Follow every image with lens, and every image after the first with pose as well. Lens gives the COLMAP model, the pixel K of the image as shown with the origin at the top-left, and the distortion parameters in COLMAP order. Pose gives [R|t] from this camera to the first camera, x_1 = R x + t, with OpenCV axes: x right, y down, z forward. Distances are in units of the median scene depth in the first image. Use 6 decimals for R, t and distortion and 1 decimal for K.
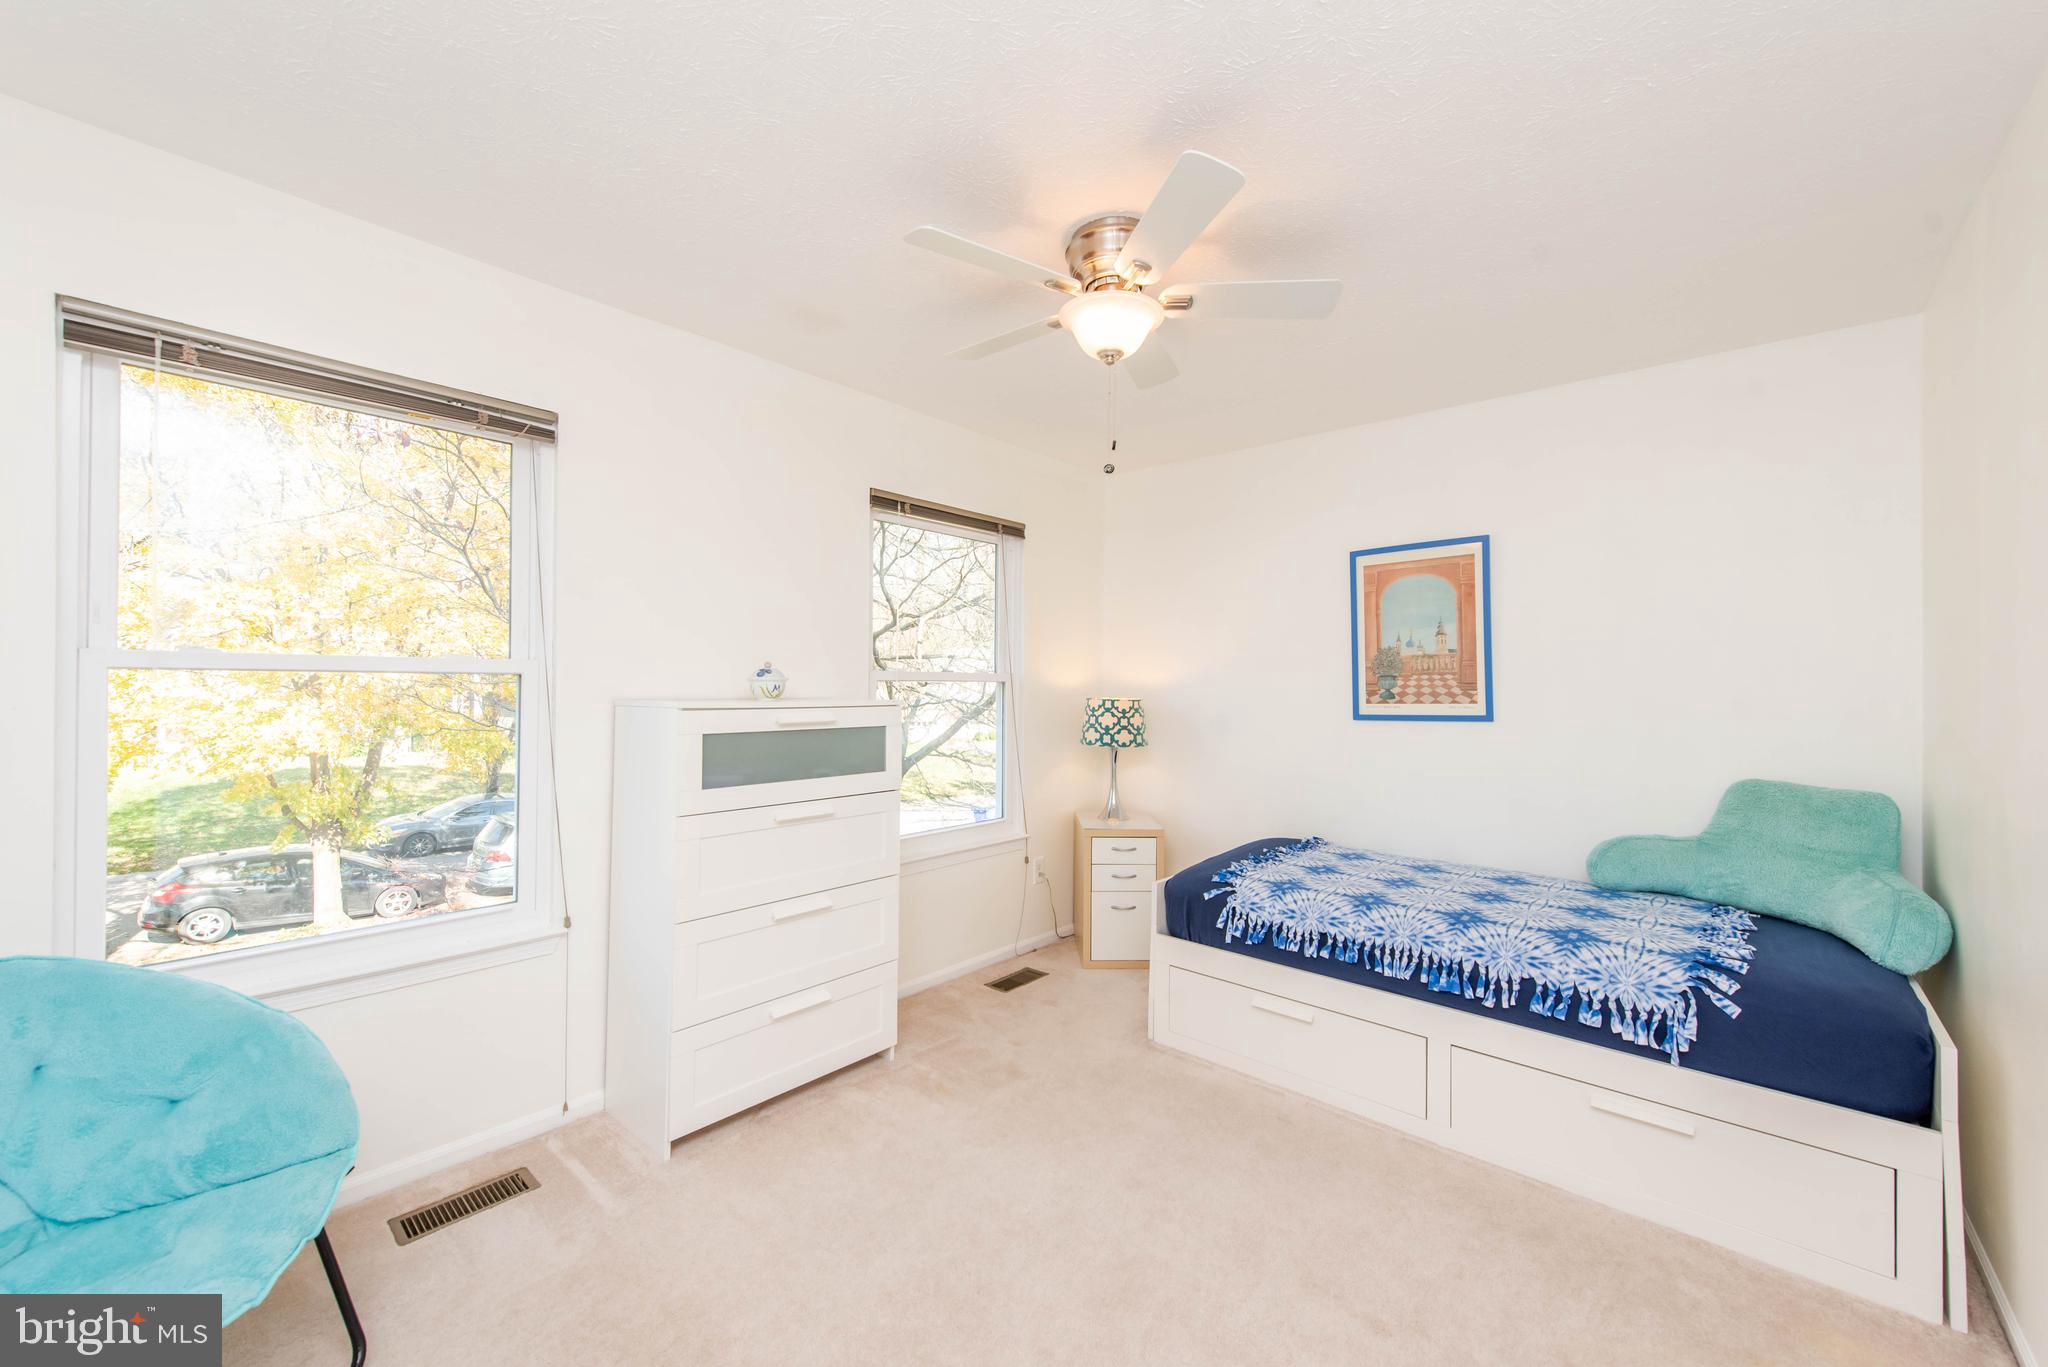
lens RADIAL K [[798.2, 0, 1024.0], [0, 798.2, 683.5], [0, 0, 1]] dist [0.001747, 0.000075]
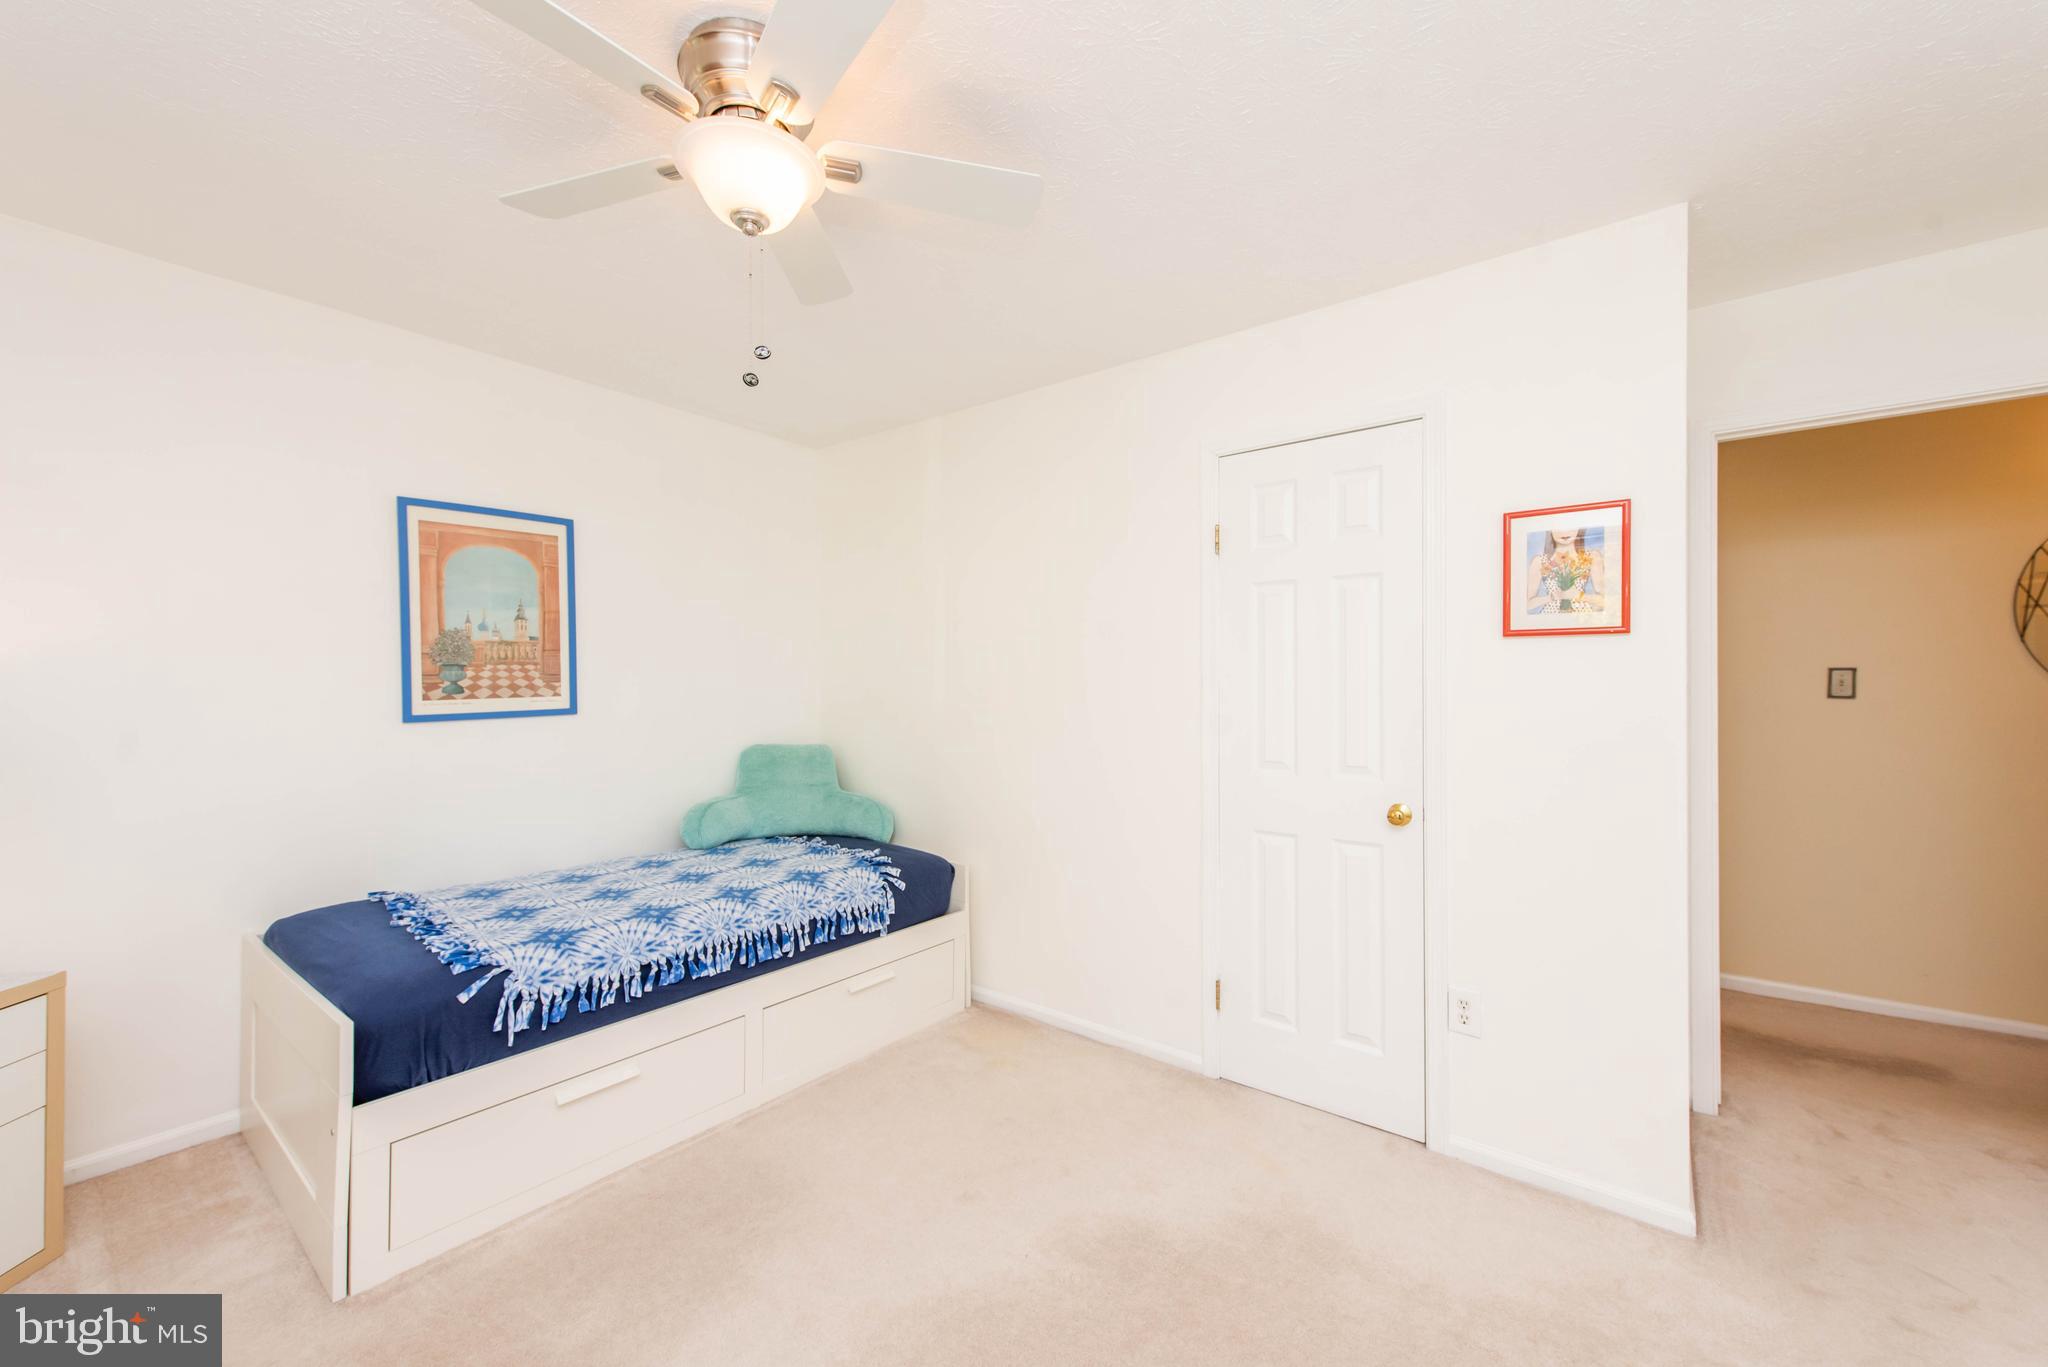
lens RADIAL K [[798.2, 0, 1024.0], [0, 798.2, 683.5], [0, 0, 1]] dist [0.001747, 0.000075]
pose [[-0.066054, -0.010328, 0.997763, -0.406217], [-0.005241, 0.999936, 0.010003, -0.001987], [-0.997802, -0.004568, -0.066104, 0.515102]]
